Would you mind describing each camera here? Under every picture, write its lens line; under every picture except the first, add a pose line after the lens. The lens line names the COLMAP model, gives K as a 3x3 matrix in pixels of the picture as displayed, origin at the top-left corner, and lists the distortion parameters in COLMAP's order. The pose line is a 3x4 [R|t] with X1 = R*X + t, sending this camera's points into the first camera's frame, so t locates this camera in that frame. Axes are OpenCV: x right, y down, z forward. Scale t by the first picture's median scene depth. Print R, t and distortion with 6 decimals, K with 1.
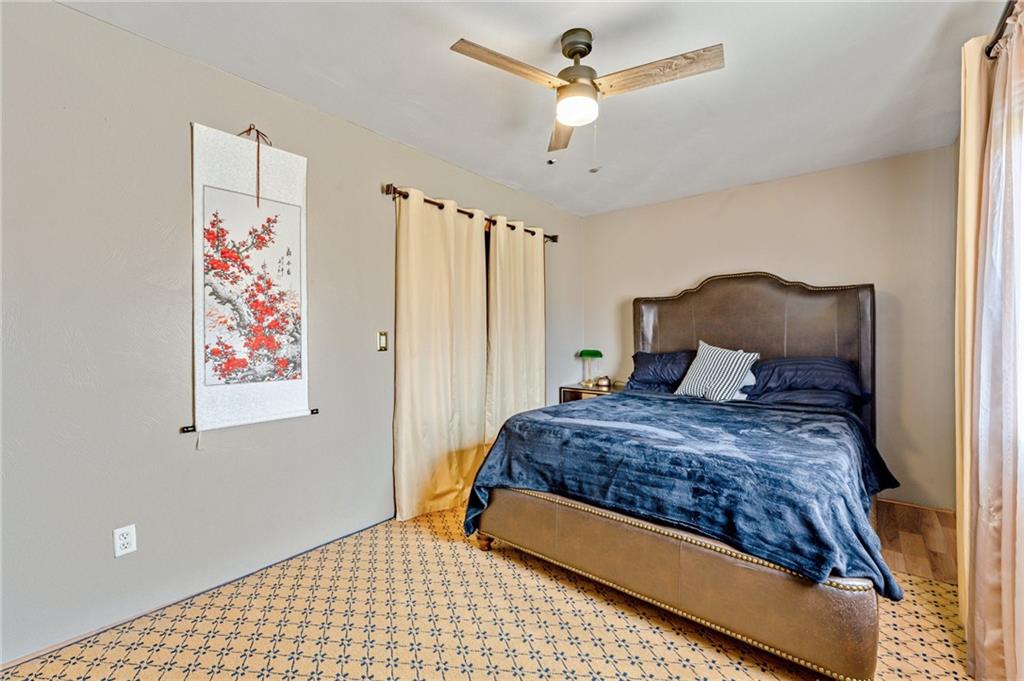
lens RADIAL K [[429.8, 0, 504.6], [0, 429.8, 341.7], [0, 0, 1]] dist [-0.003425, -0.000636]
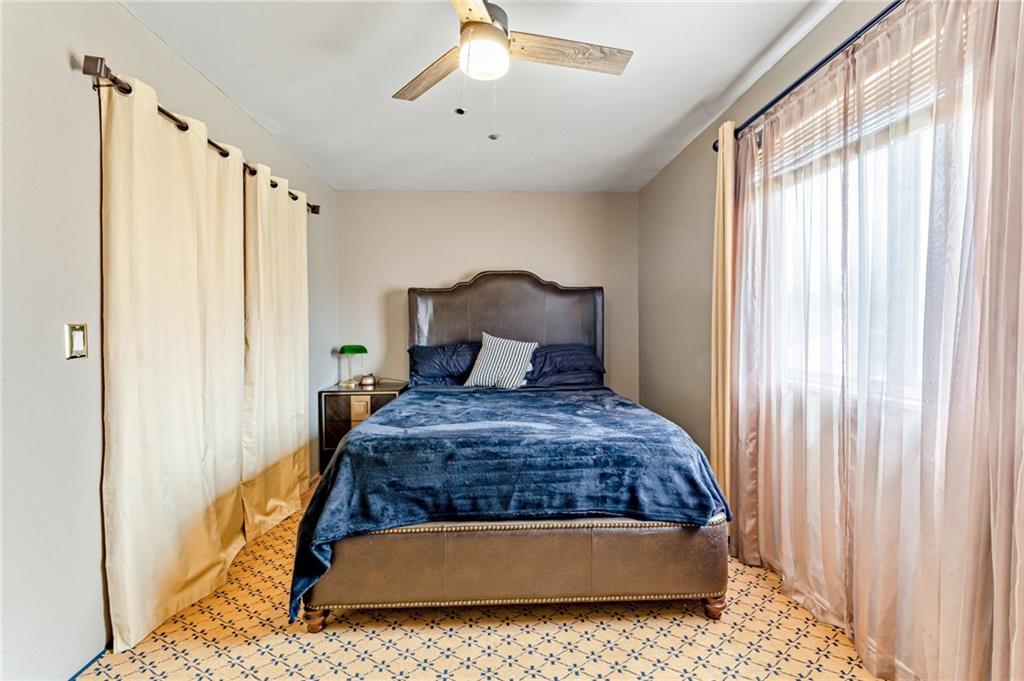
lens RADIAL K [[429.8, 0, 511.8], [0, 429.8, 337.2], [0, 0, 1]] dist [-0.003425, -0.000636]
pose [[0.738914, -0.022047, 0.673439, -0.242492], [0.018730, 0.999750, 0.012178, -0.002705], [-0.673540, 0.003615, 0.739142, 0.225941]]
